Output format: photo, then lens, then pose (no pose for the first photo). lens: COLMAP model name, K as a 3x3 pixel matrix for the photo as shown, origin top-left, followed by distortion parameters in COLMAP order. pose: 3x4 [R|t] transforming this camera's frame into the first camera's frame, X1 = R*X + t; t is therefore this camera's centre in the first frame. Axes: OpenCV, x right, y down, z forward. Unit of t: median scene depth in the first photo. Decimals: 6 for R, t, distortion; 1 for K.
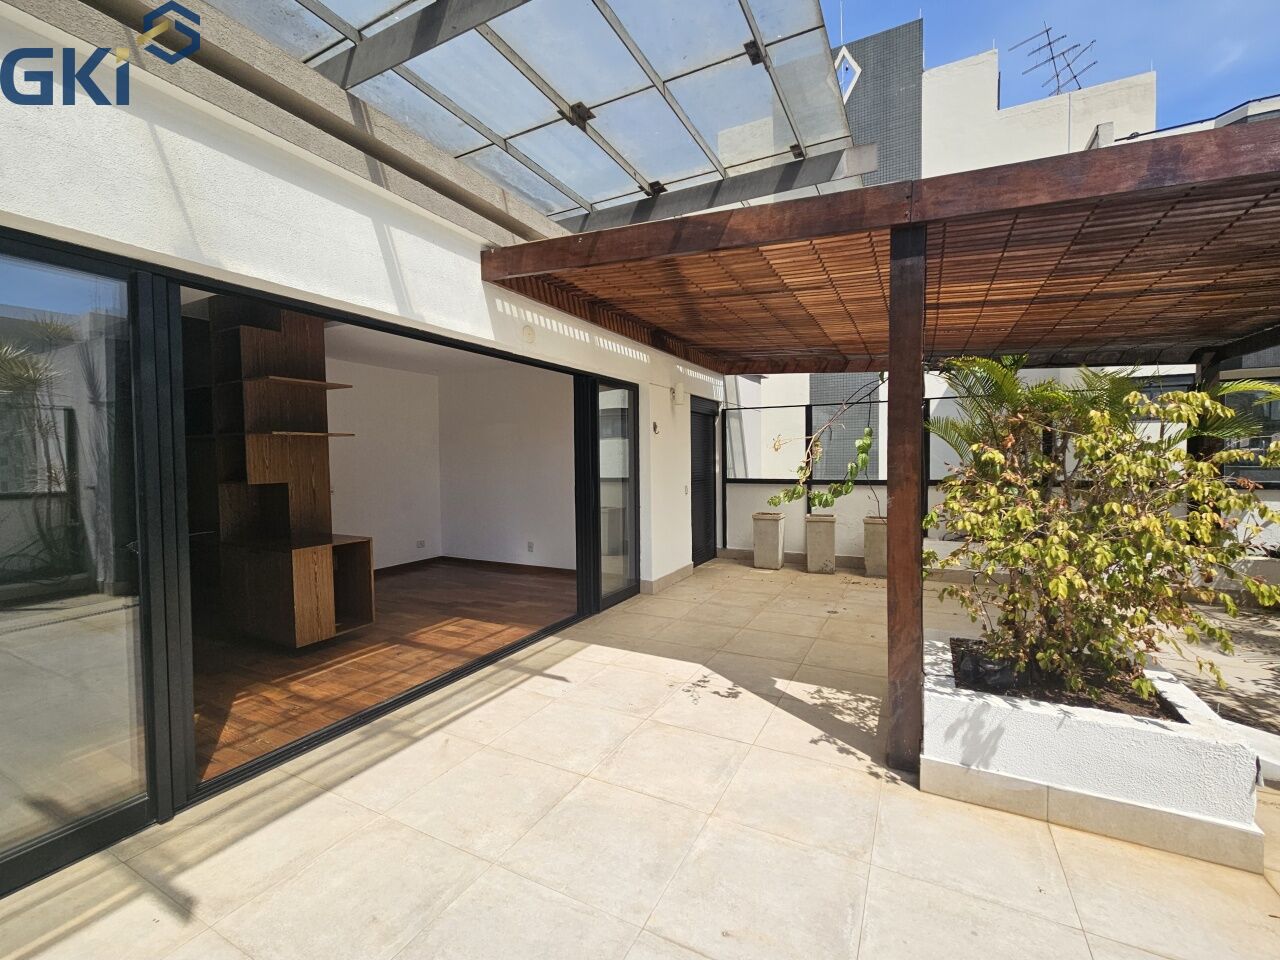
lens RADIAL K [[541.7, 0, 644.3], [0, 541.7, 477.6], [0, 0, 1]] dist [-0.003655, -0.000430]
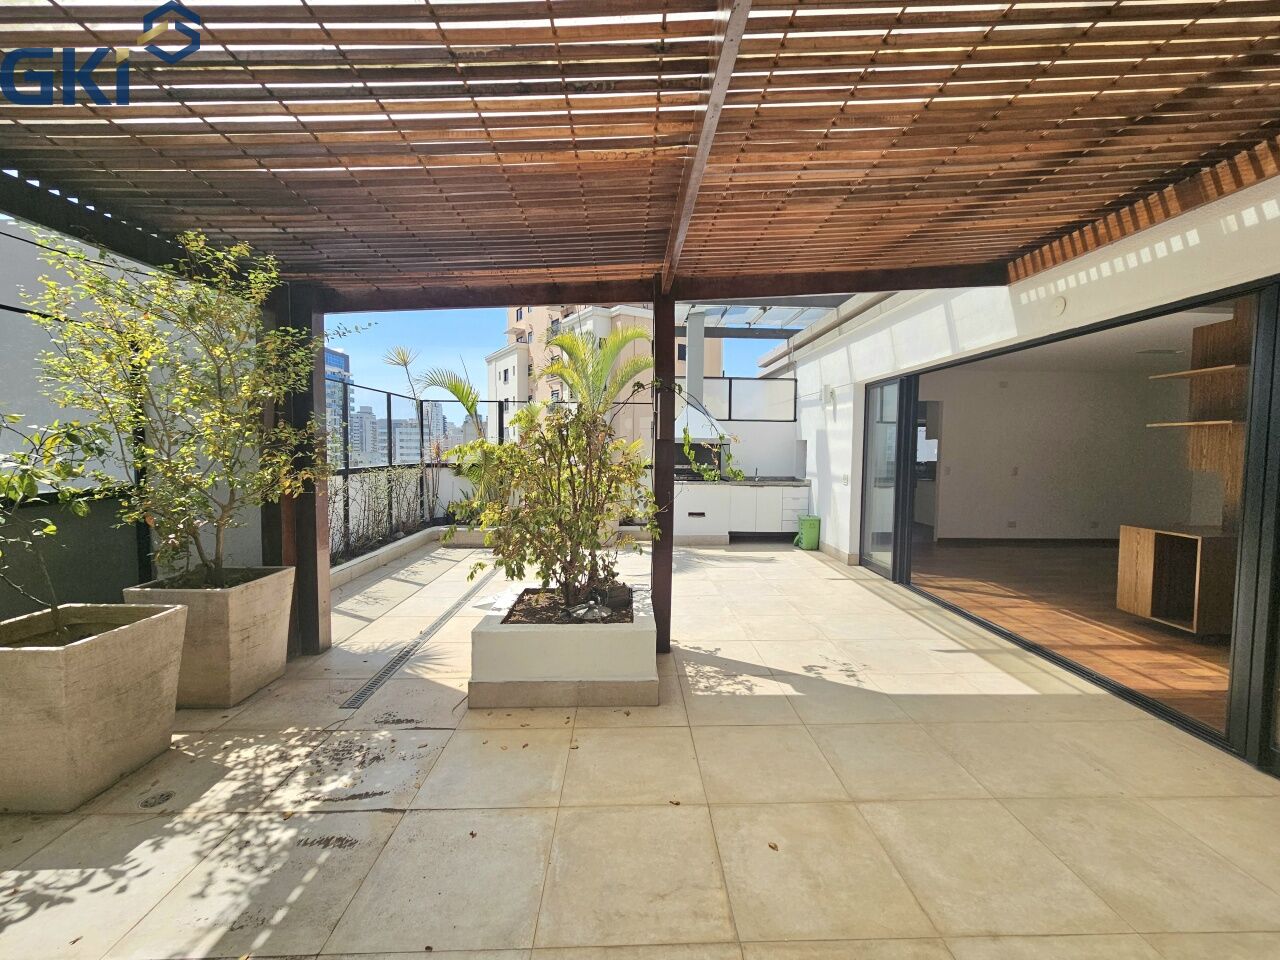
lens RADIAL K [[541.7, 0, 644.3], [0, 541.7, 477.6], [0, 0, 1]] dist [-0.003655, -0.000430]
pose [[-0.870973, 0.030977, -0.490354, 0.984484], [-0.015930, 0.995706, 0.091195, -0.071928], [0.491073, 0.087240, -0.866739, 1.774431]]
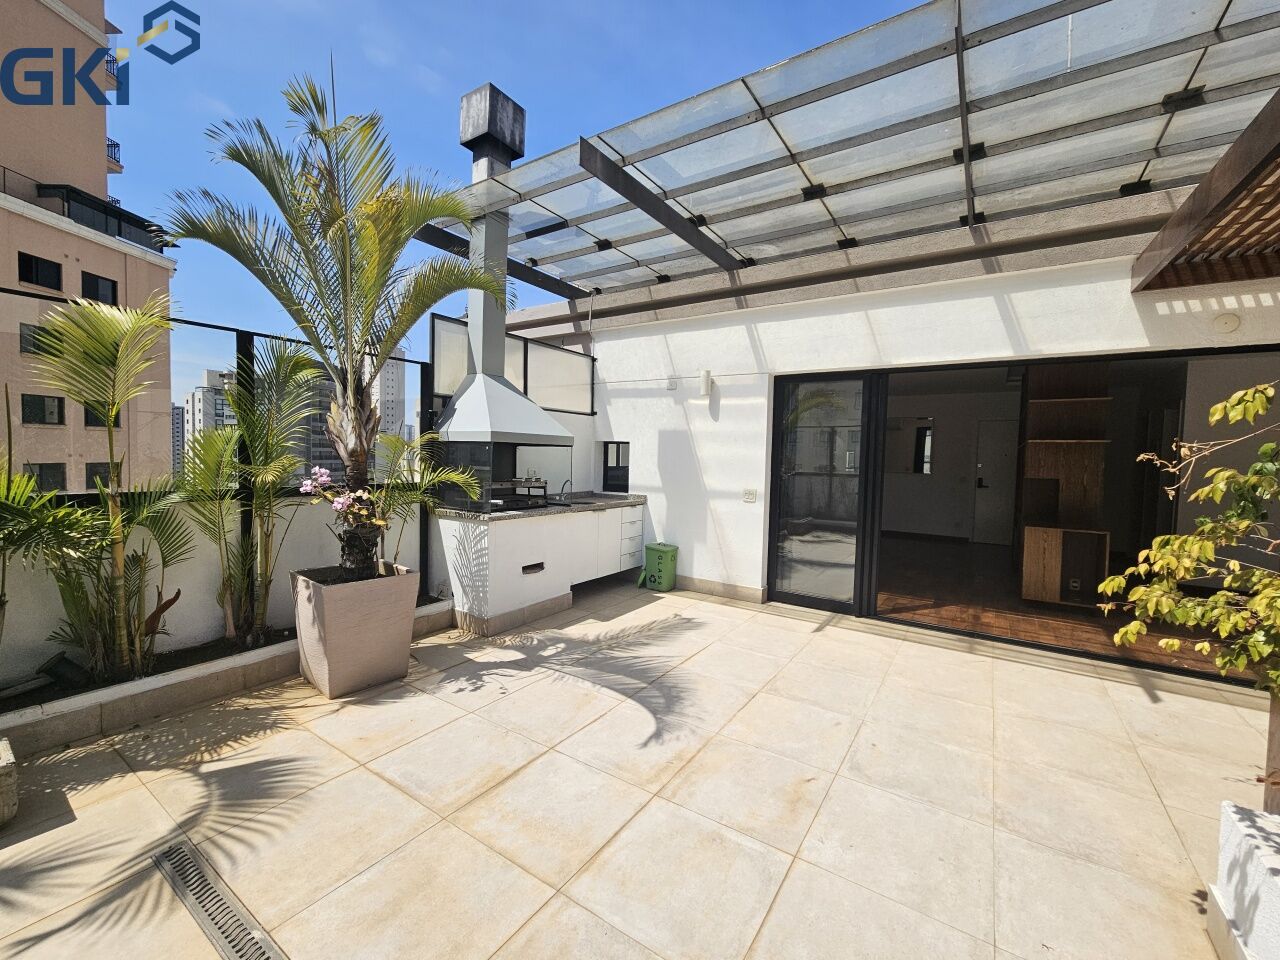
lens RADIAL K [[534.0, 0, 646.3], [0, 534.0, 477.3], [0, 0, 1]] dist [0.000304, 0.000137]
pose [[-0.099662, 0.054835, -0.993509, 0.918630], [-0.055431, 0.996624, 0.060568, -0.021690], [0.993476, 0.061108, -0.096286, 0.204203]]
